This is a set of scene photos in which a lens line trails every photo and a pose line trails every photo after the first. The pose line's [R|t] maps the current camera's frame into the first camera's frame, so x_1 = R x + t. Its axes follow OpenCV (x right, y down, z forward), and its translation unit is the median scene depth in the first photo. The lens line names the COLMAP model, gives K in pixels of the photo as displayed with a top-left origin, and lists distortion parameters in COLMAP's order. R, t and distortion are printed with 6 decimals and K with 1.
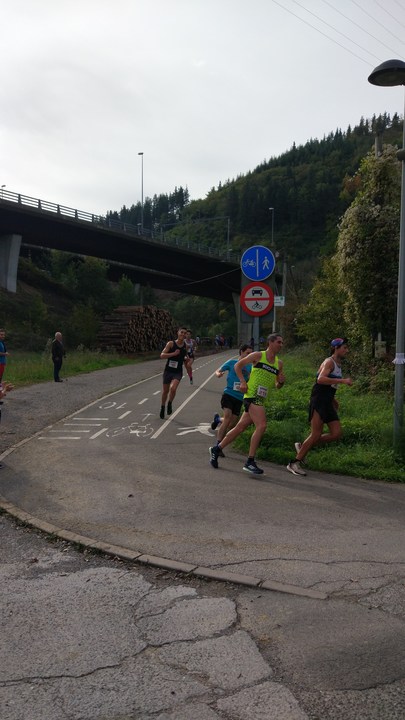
lens RADIAL K [[624.7, 0, 225.7], [0, 624.7, 394.4], [0, 0, 1]] dist [0.155583, -0.522484]
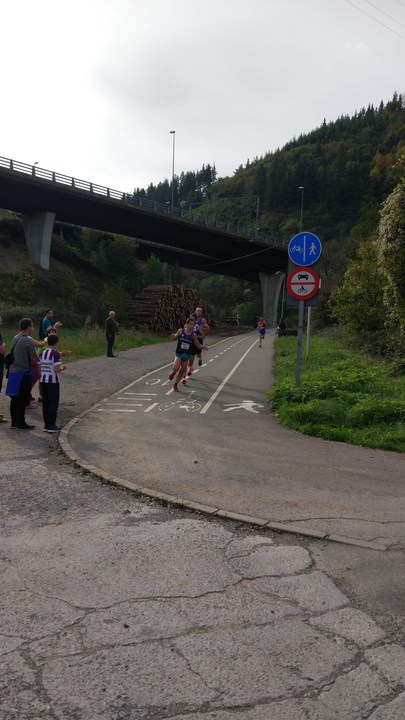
lens RADIAL K [[653.1, 0, 181.2], [0, 653.1, 408.6], [0, 0, 1]] dist [0.132581, -0.422741]
pose [[0.997793, 0.026250, -0.060995, -0.079924], [-0.022923, 0.998244, 0.054622, 0.001453], [0.062321, -0.053103, 0.996642, -0.120474]]
